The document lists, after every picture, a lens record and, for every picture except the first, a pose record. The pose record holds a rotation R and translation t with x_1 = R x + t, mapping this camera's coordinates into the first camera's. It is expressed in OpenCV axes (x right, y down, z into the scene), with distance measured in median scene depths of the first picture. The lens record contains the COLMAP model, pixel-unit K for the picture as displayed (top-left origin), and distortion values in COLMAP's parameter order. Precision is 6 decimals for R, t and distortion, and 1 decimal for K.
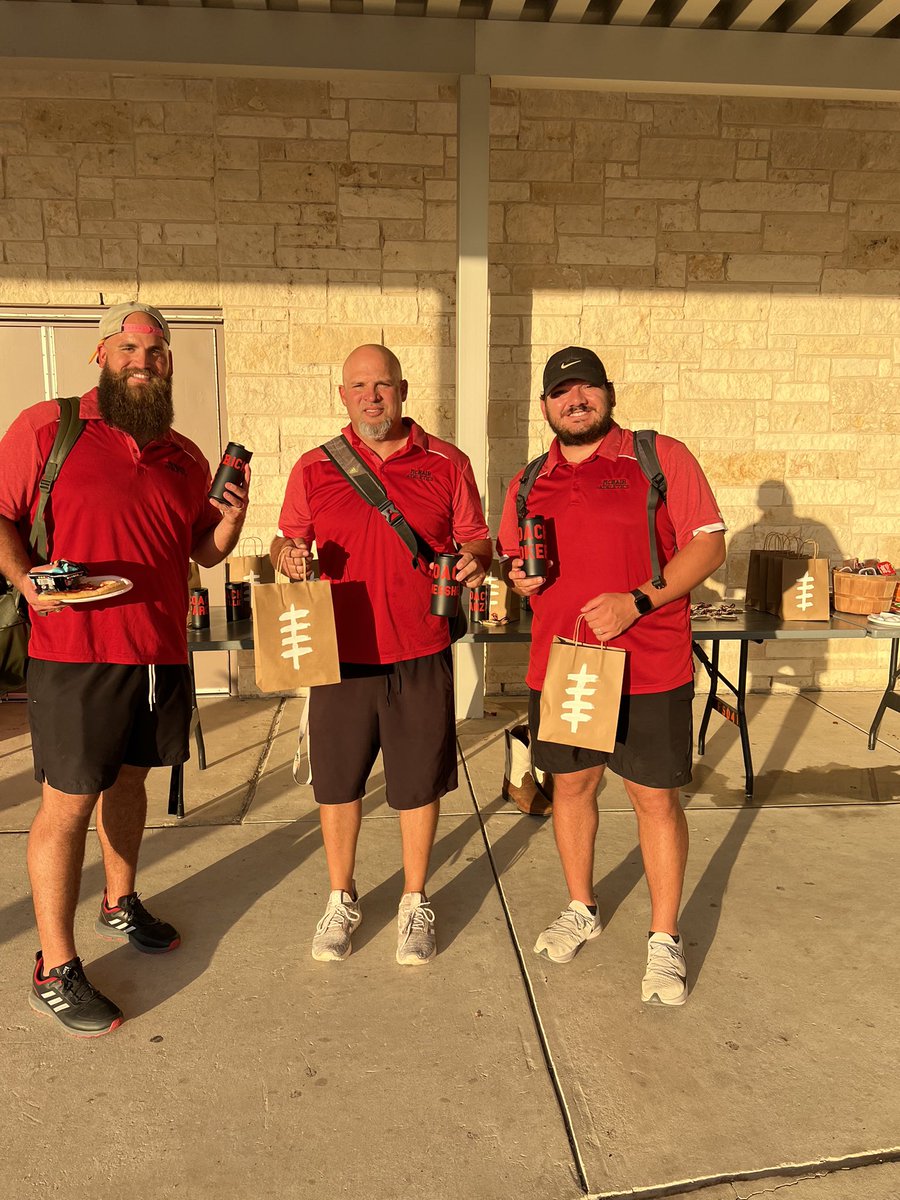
lens RADIAL K [[908.2, 0, 449.4], [0, 908.2, 601.8], [0, 0, 1]] dist [0.026080, -0.036718]
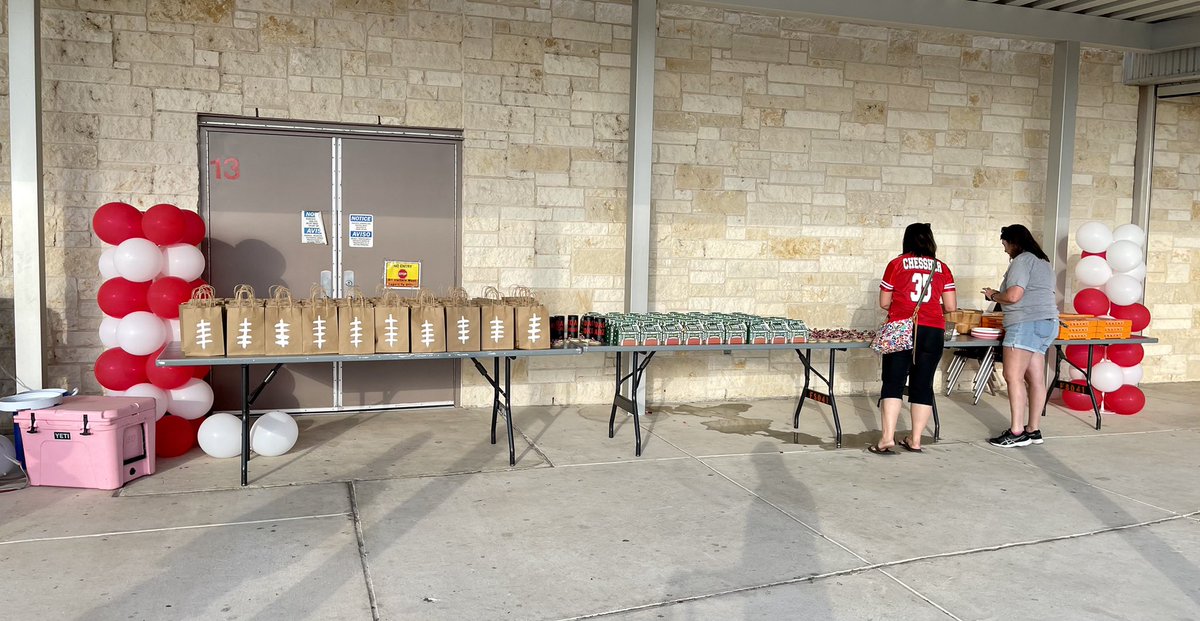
lens RADIAL K [[861.4, 0, 599.6], [0, 861.4, 307.4], [0, 0, 1]] dist [0.015161, -0.001324]
pose [[0.974528, 0.001537, 0.224260, -0.339421], [0.014912, 0.997319, -0.071638, 0.053451], [-0.223769, 0.073158, 0.971893, -0.335723]]
